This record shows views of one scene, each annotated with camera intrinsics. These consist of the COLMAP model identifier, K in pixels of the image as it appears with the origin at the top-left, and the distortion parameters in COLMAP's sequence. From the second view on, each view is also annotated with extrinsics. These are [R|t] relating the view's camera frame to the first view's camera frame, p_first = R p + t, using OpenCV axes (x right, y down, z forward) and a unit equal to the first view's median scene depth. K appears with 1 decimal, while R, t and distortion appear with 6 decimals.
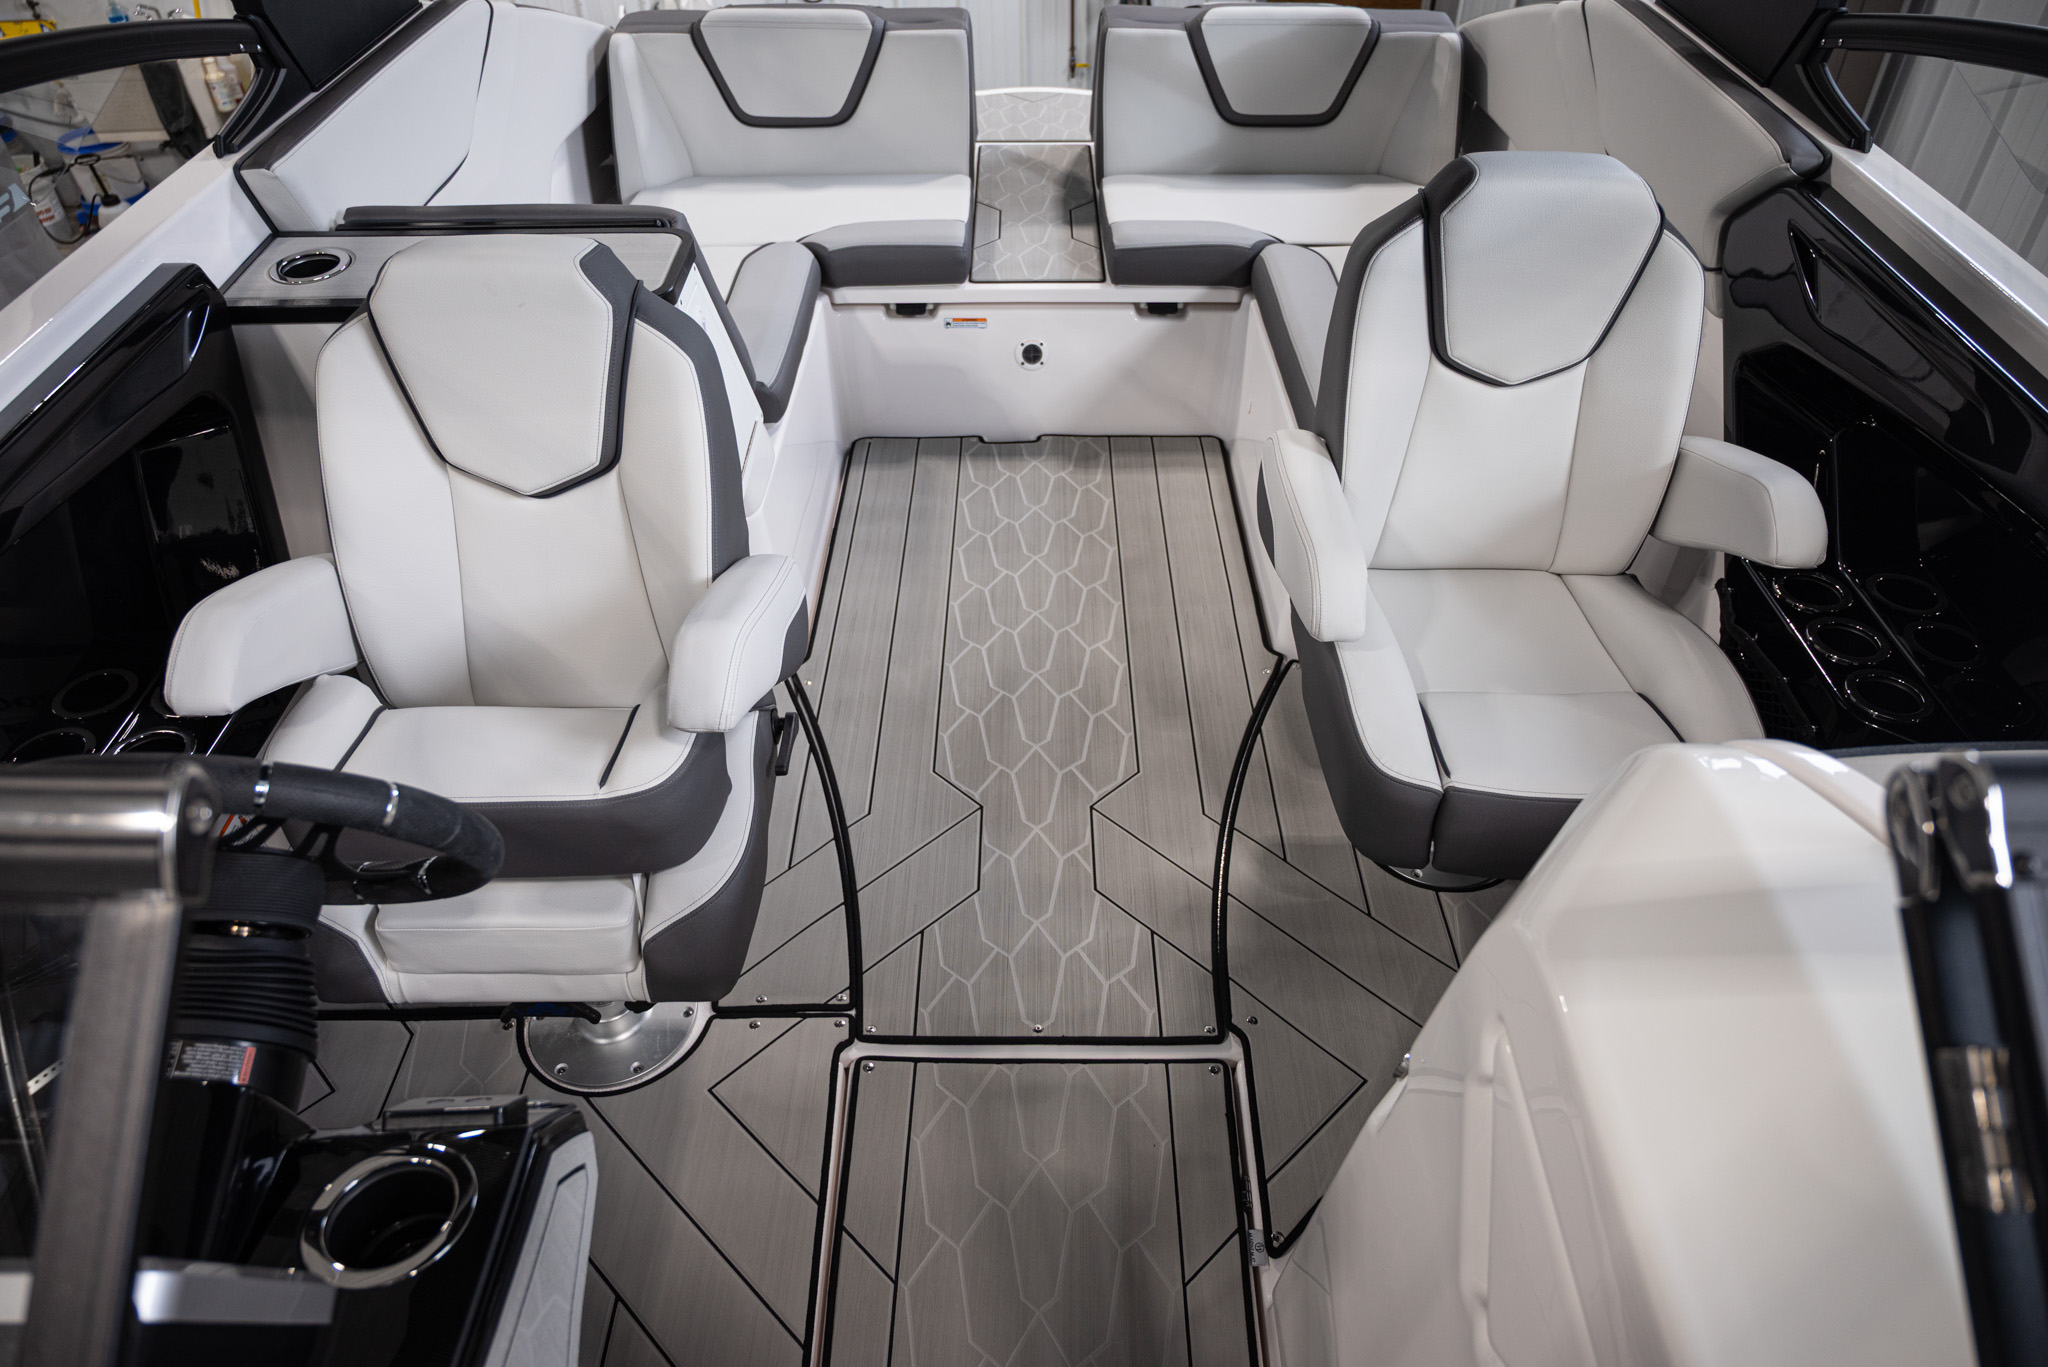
lens RADIAL K [[1373.0, 0, 1024.0], [0, 1373.0, 683.5], [0, 0, 1]] dist [-0.009876, -0.000319]
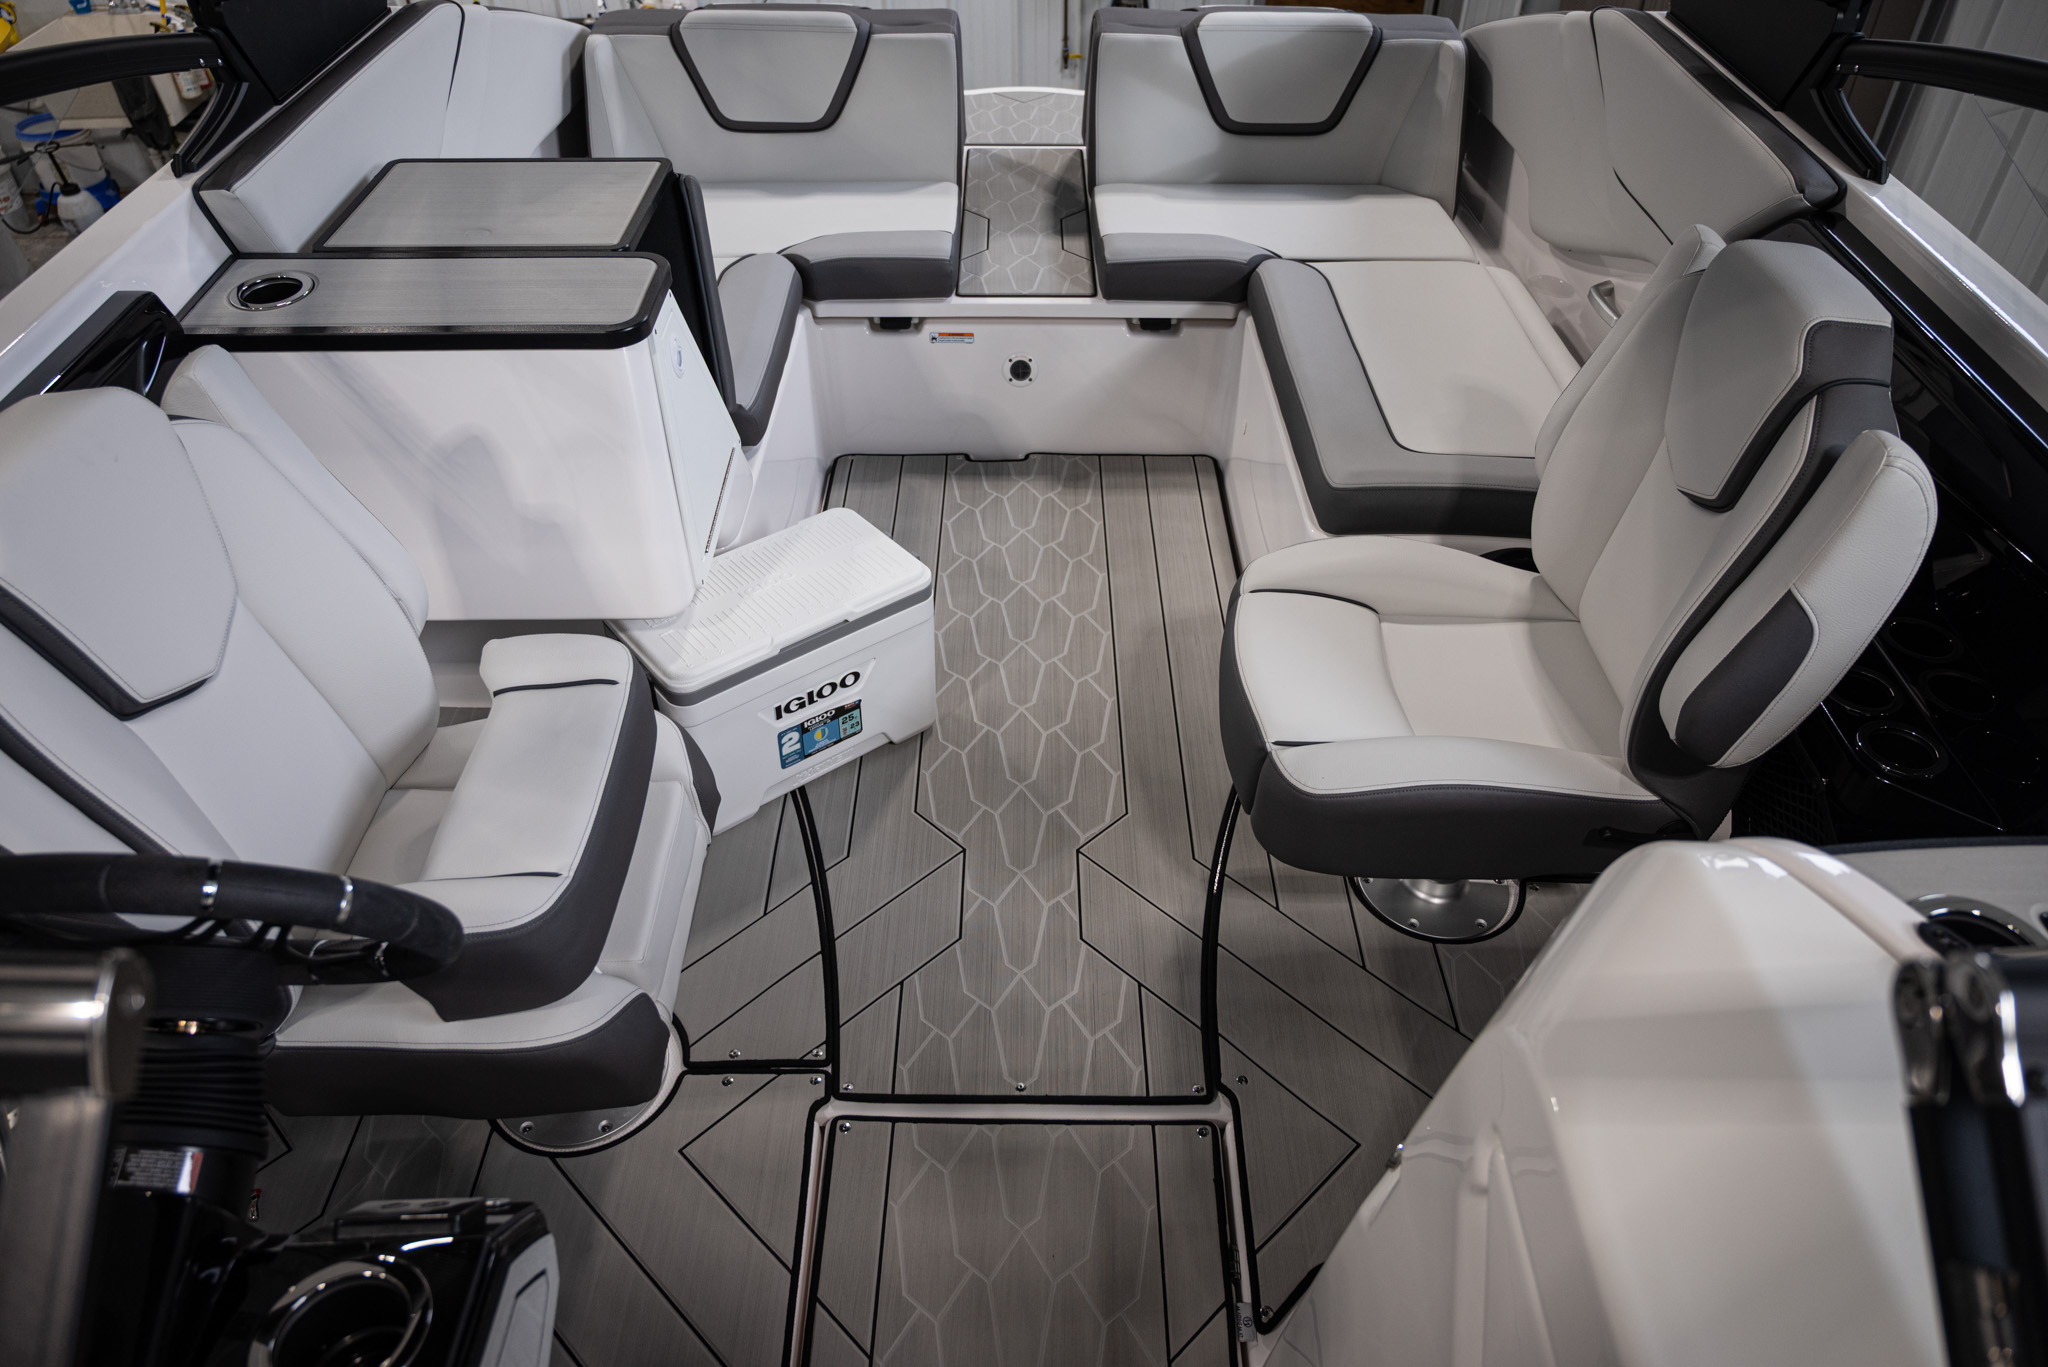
lens RADIAL K [[1414.7, 0, 1016.4], [0, 1414.7, 681.1], [0, 0, 1]] dist [-0.009331, 0.000218]
pose [[0.999979, 0.005943, 0.002424, 0.002695], [-0.005945, 0.999982, 0.000623, -0.030224], [-0.002420, -0.000637, 0.999997, 0.003338]]
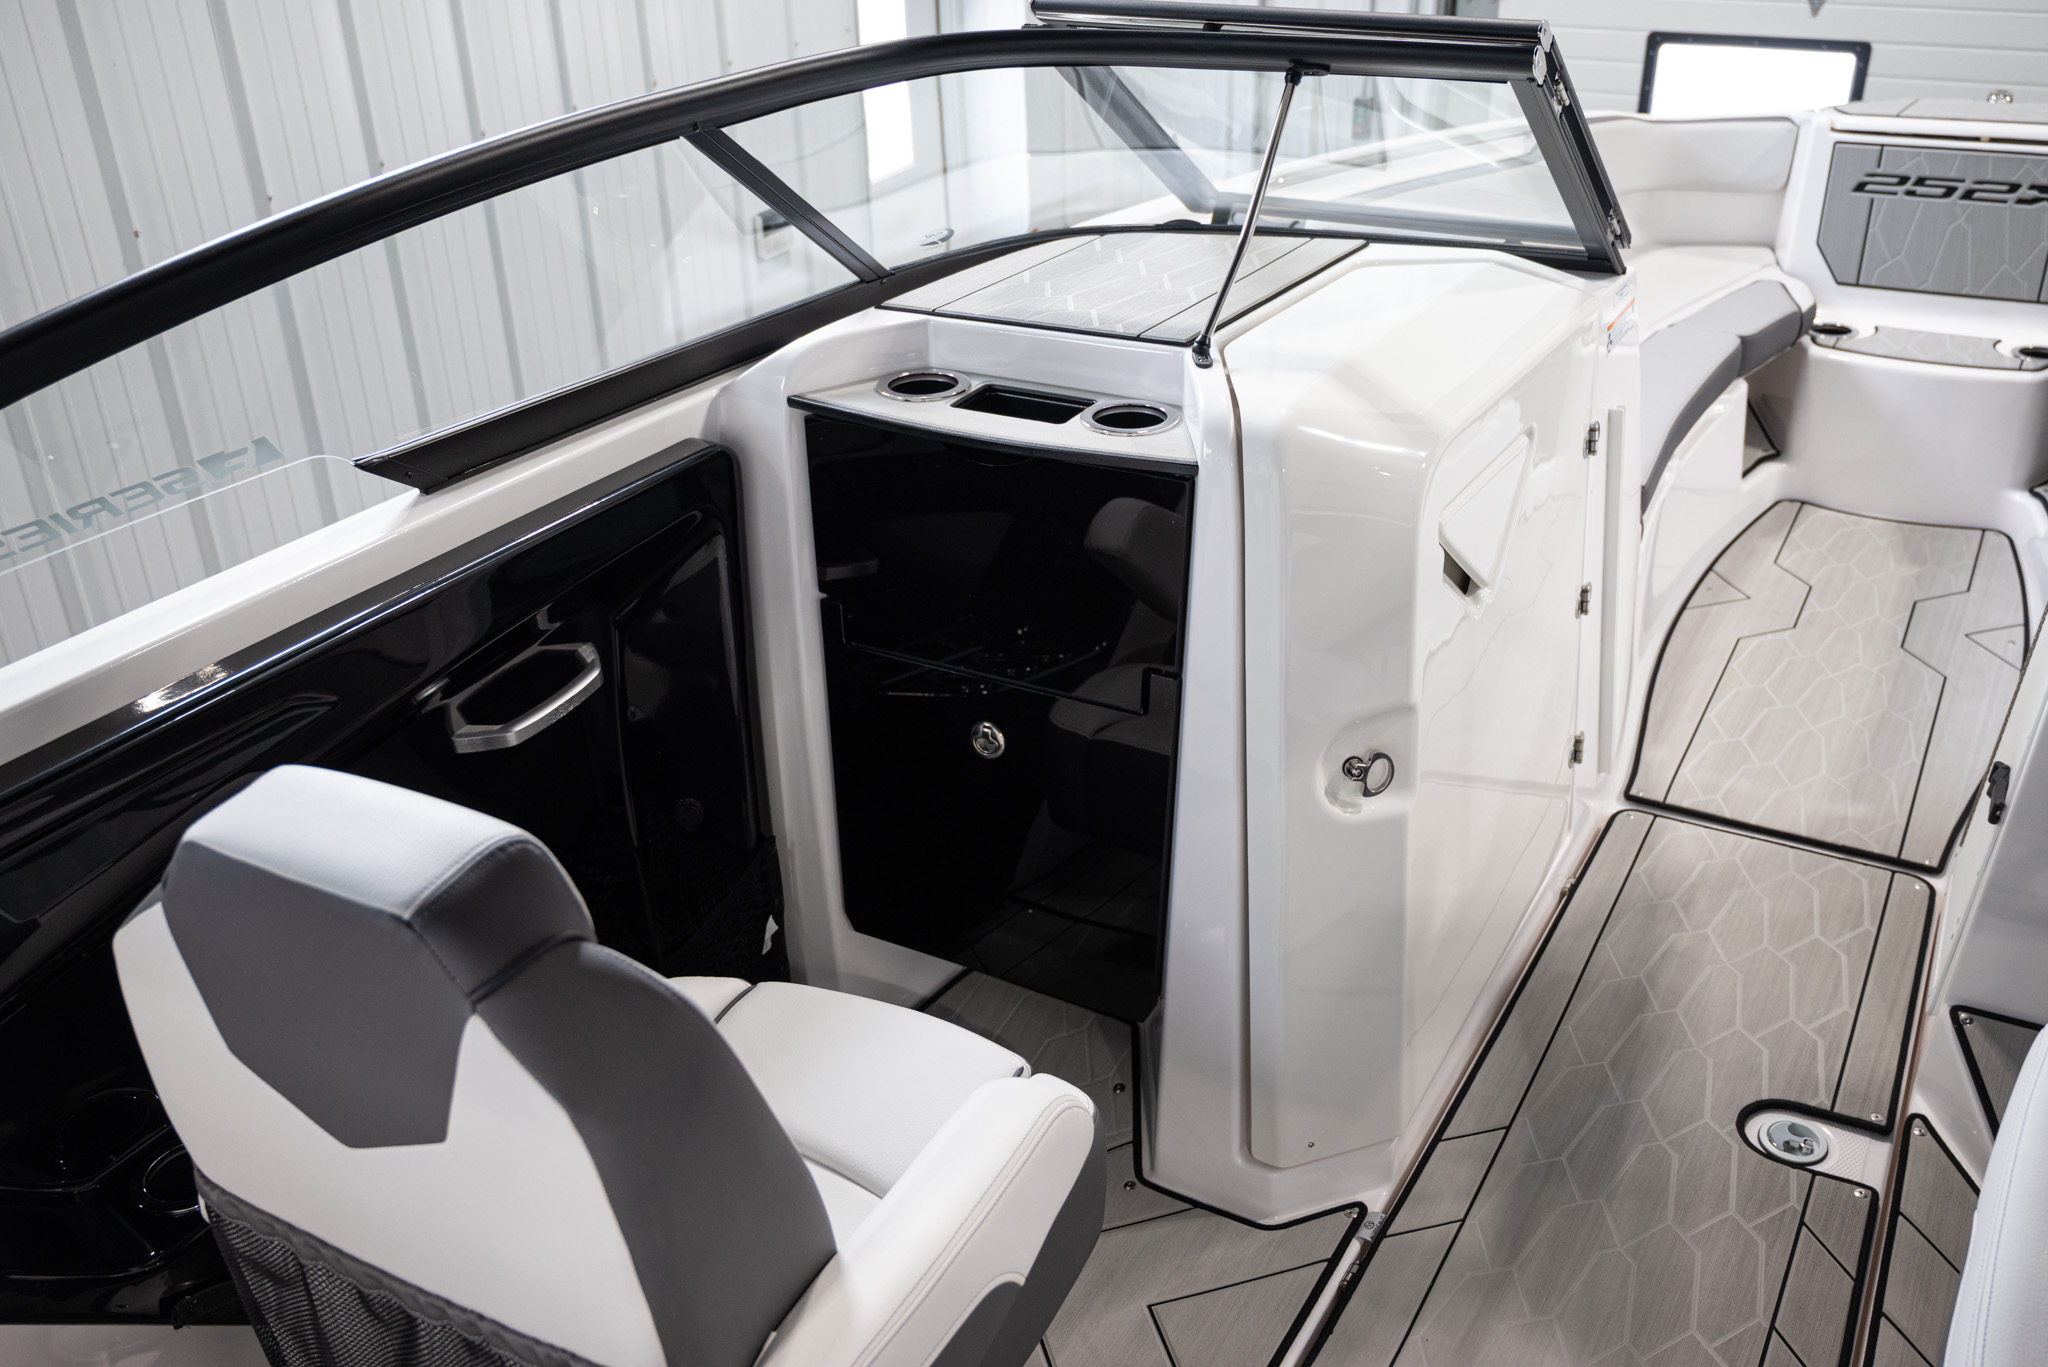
lens RADIAL K [[1853.1, 0, 1024.0], [0, 1853.1, 683.5], [0, 0, 1]] dist [0.002074, 0.004812]
pose [[-0.871988, -0.202457, 0.445700, -0.089822], [0.341517, 0.400704, 0.850178, -0.697026], [-0.350718, 0.893559, -0.280266, 0.833059]]
